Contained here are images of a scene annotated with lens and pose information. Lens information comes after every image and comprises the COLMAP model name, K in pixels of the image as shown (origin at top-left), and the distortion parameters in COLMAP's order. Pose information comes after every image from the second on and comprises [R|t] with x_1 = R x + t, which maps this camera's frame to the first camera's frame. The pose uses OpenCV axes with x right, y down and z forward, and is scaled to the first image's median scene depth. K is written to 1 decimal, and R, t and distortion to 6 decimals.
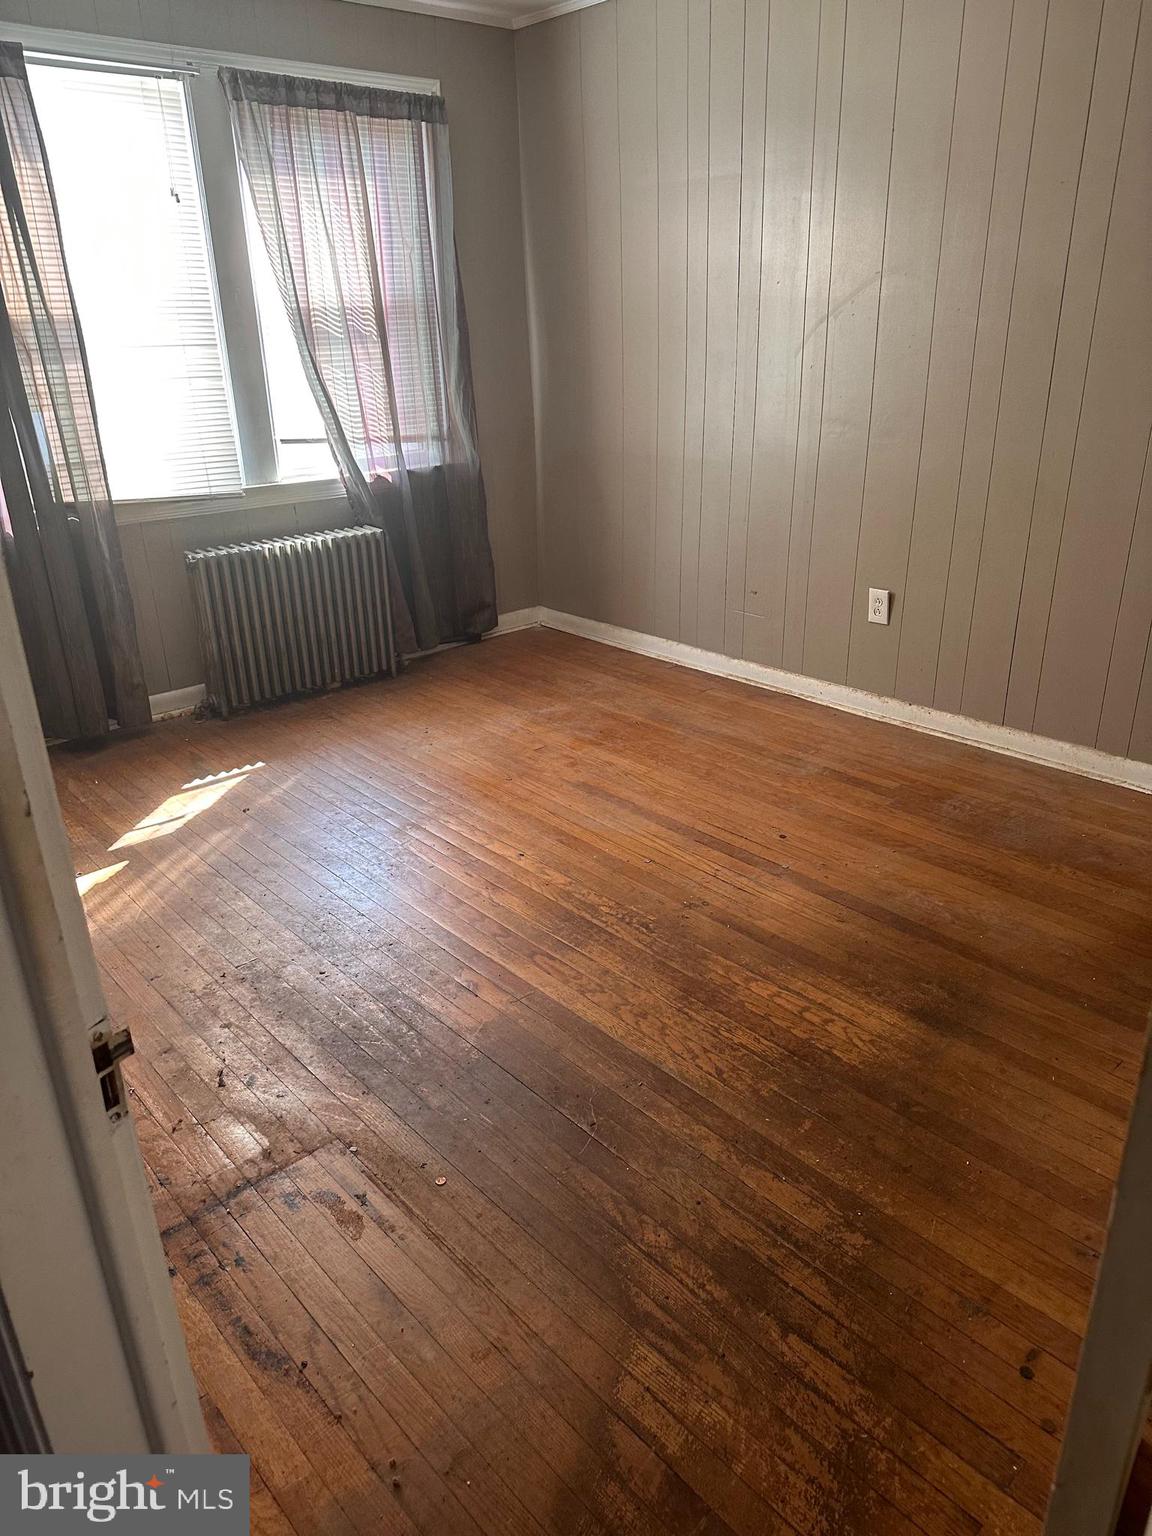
lens RADIAL K [[1091.6, 0, 576.0], [0, 1091.6, 768.0], [0, 0, 1]] dist [0.004952, 0.001089]
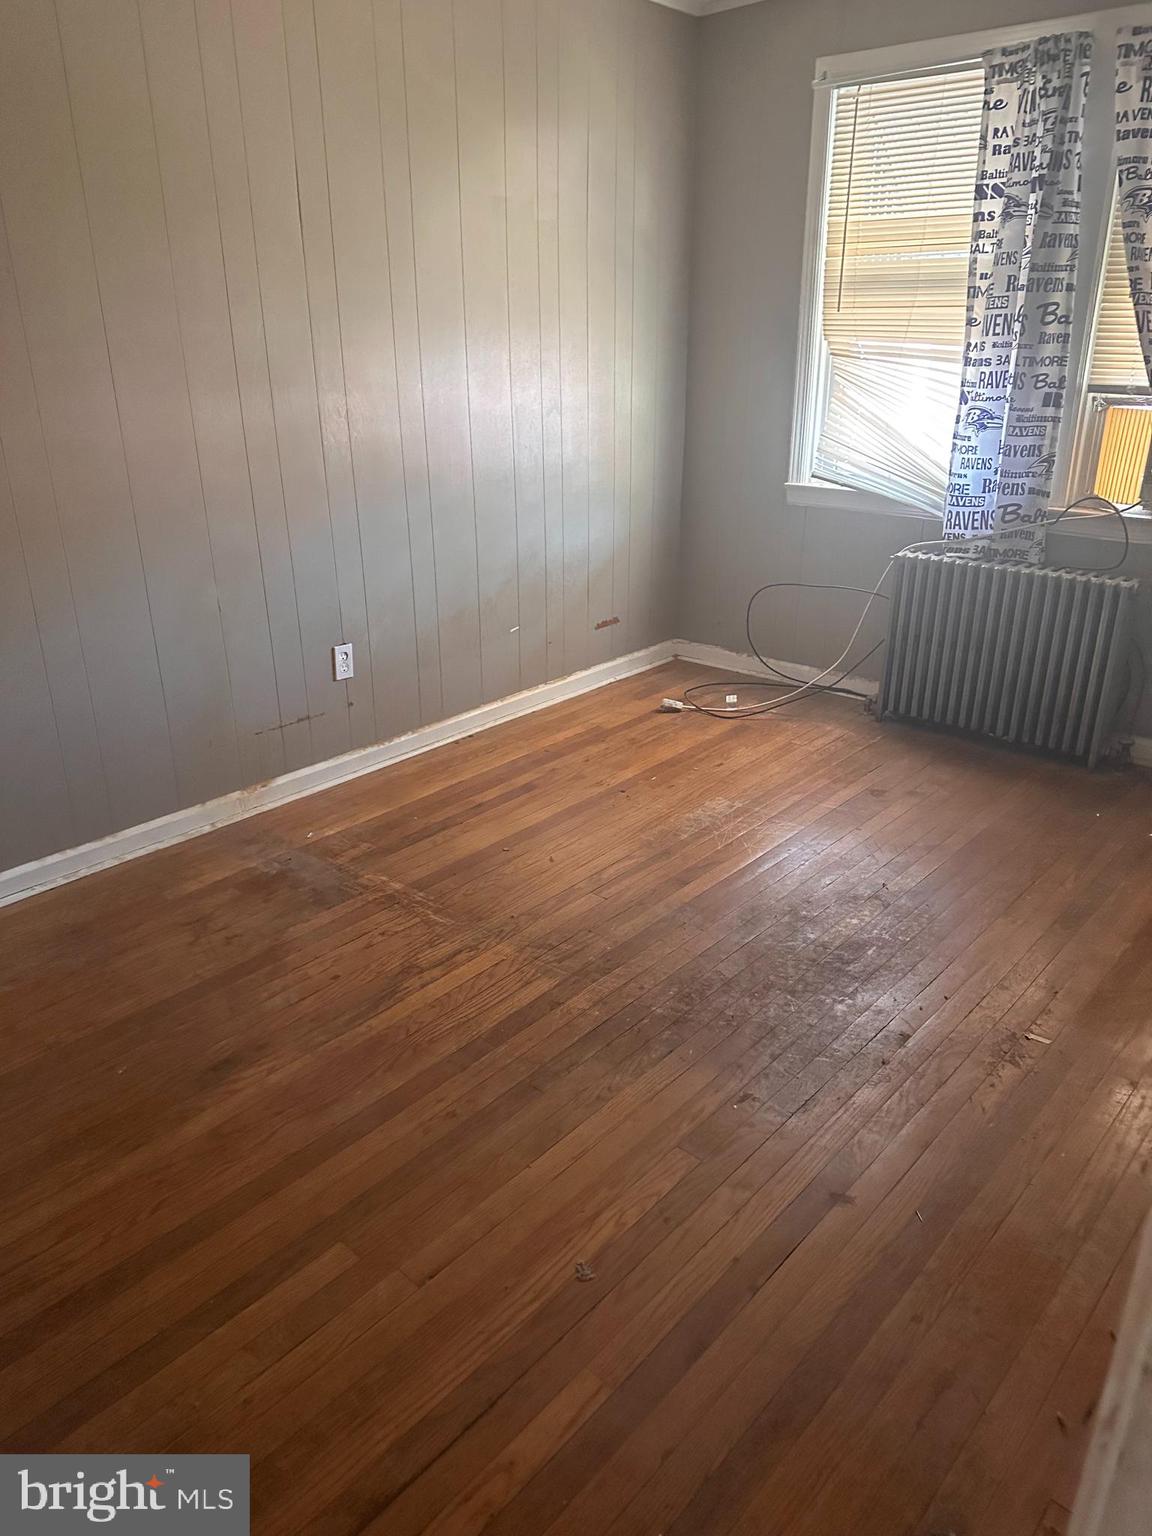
lens RADIAL K [[1091.6, 0, 576.0], [0, 1091.6, 768.0], [0, 0, 1]] dist [0.004952, 0.001089]
pose [[0.129756, 0.371703, -0.919239, 0.533780], [-0.372952, 0.877293, 0.302097, -0.191997], [0.918733, 0.303633, 0.252462, 0.481315]]
